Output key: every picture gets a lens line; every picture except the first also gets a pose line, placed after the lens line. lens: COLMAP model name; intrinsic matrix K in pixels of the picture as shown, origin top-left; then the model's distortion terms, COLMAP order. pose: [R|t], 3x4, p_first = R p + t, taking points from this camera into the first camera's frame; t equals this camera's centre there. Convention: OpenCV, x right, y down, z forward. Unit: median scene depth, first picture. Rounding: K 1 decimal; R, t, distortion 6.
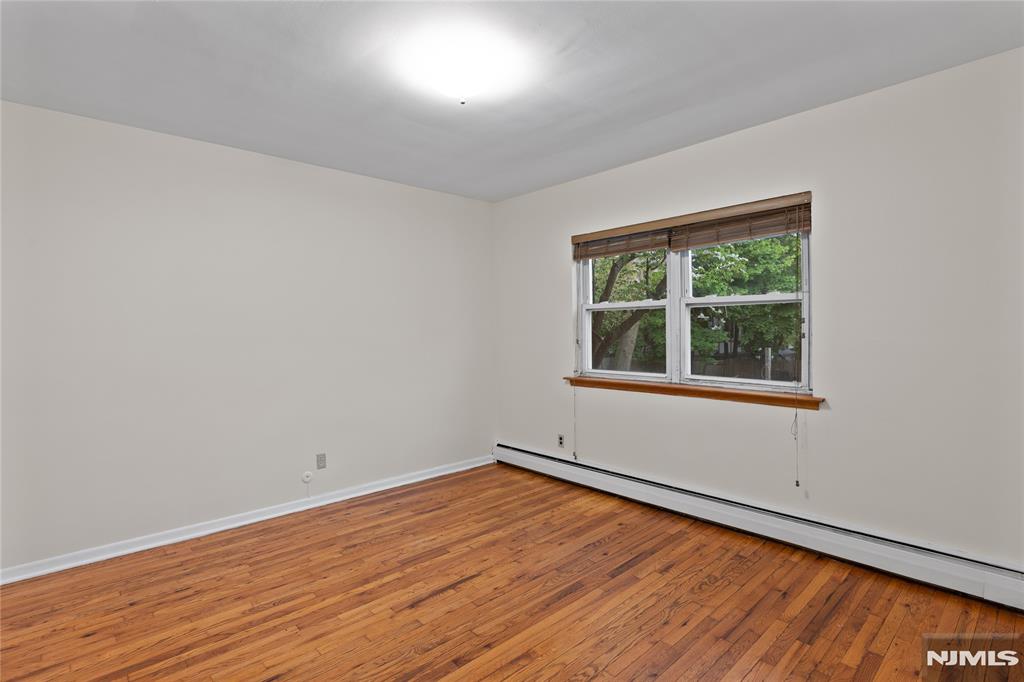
lens RADIAL K [[500.4, 0, 510.9], [0, 500.4, 327.4], [0, 0, 1]] dist [-0.002167, -0.000678]
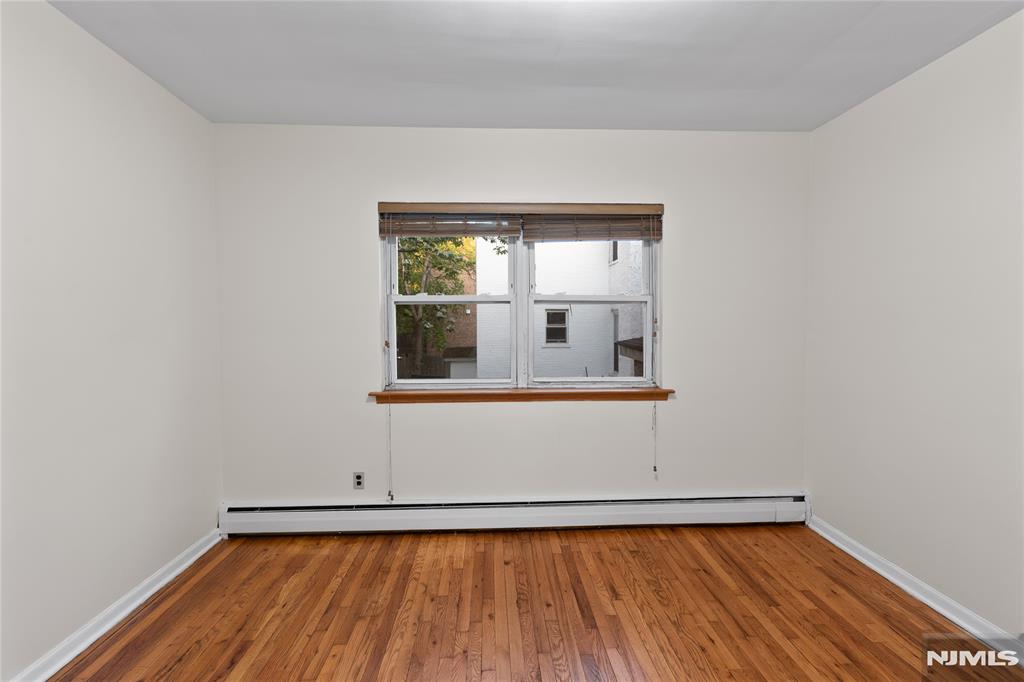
lens RADIAL K [[504.0, 0, 514.7], [0, 504.0, 340.7], [0, 0, 1]] dist [-0.000647, -0.000177]
pose [[0.637925, -0.014255, 0.769967, -0.403651], [-0.005336, 0.999723, 0.022930, 0.005526], [-0.770080, -0.018736, 0.637672, 0.455198]]
